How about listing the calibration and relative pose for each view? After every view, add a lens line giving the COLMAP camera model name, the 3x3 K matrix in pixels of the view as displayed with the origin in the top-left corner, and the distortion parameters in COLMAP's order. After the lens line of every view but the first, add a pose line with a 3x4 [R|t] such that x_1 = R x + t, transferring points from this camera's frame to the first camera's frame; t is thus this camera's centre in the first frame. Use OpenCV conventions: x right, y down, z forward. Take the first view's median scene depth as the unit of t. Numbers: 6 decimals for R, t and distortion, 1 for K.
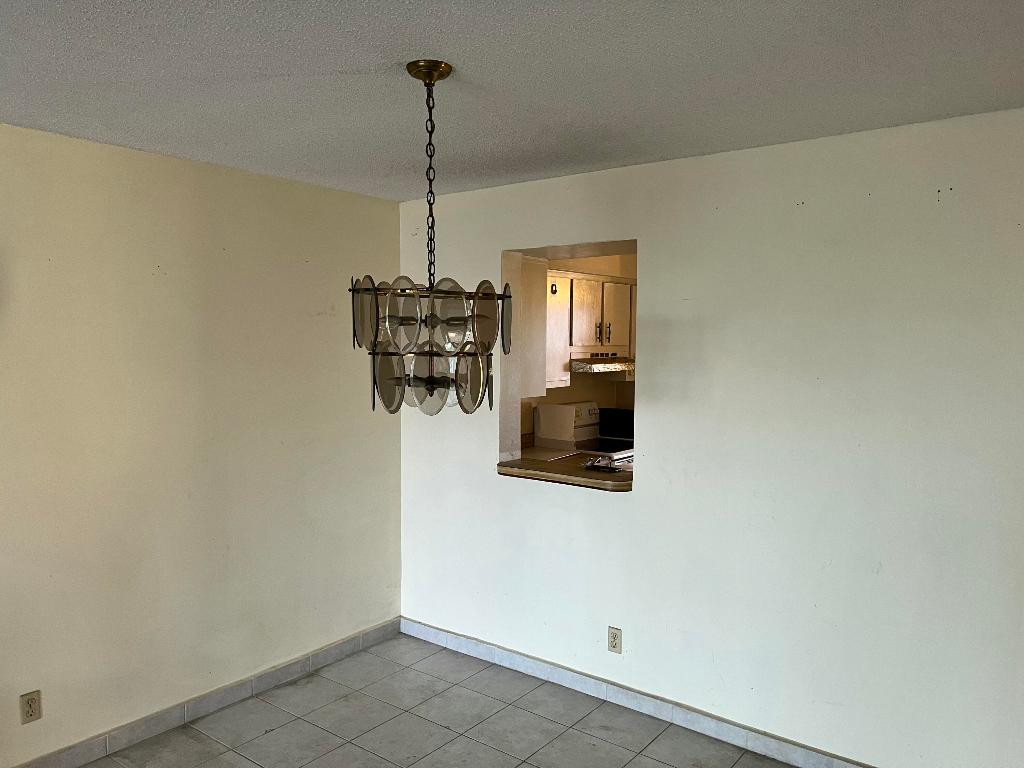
lens RADIAL K [[765.9, 0, 512.6], [0, 765.9, 384.6], [0, 0, 1]] dist [0.056608, -0.072842]
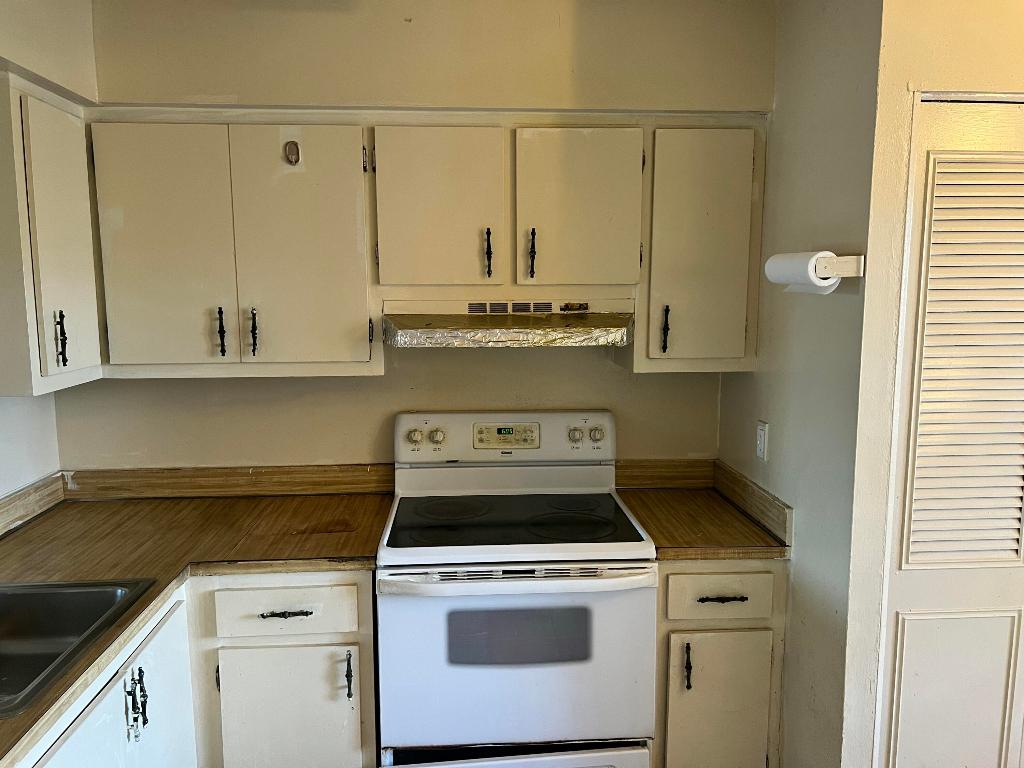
lens RADIAL K [[765.9, 0, 507.4], [0, 765.9, 390.6], [0, 0, 1]] dist [0.056608, -0.072842]
pose [[0.656316, 0.090816, -0.749000, 0.435511], [-0.040197, 0.995528, 0.085484, -0.029349], [0.753414, -0.025997, 0.657032, 0.727074]]
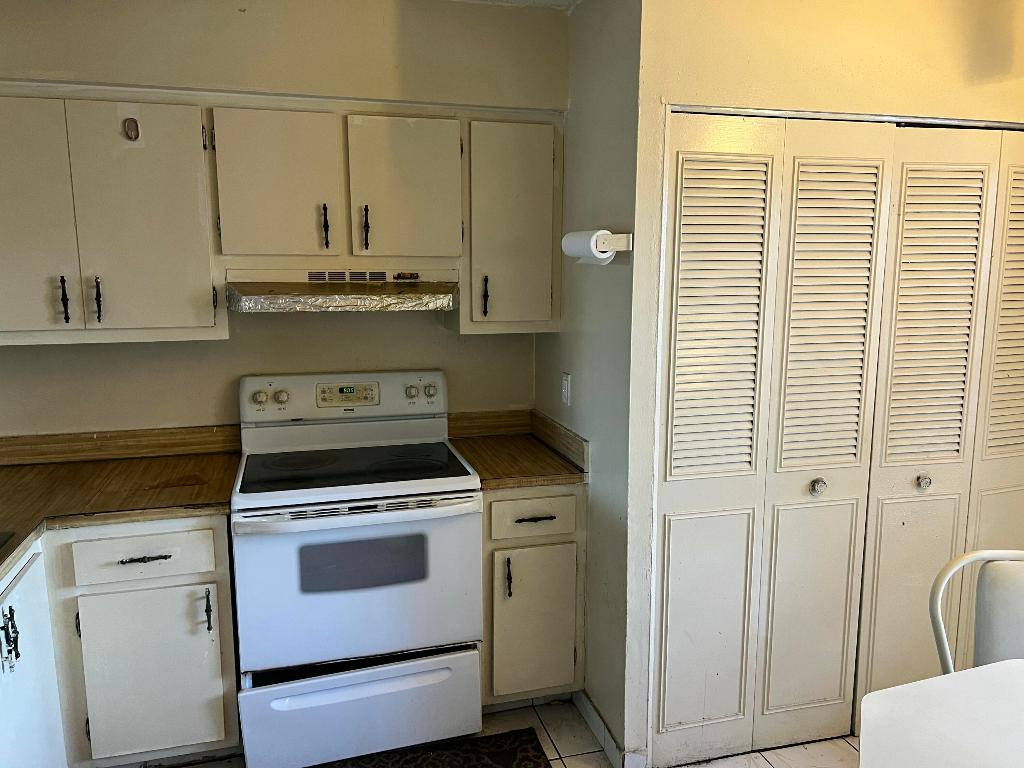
lens RADIAL K [[765.9, 0, 507.3], [0, 765.9, 390.4], [0, 0, 1]] dist [0.056608, -0.072842]
pose [[0.799410, 0.089961, -0.594012, 0.481457], [-0.032226, 0.993723, 0.107125, -0.023104], [0.599921, -0.066494, 0.797291, 0.684444]]
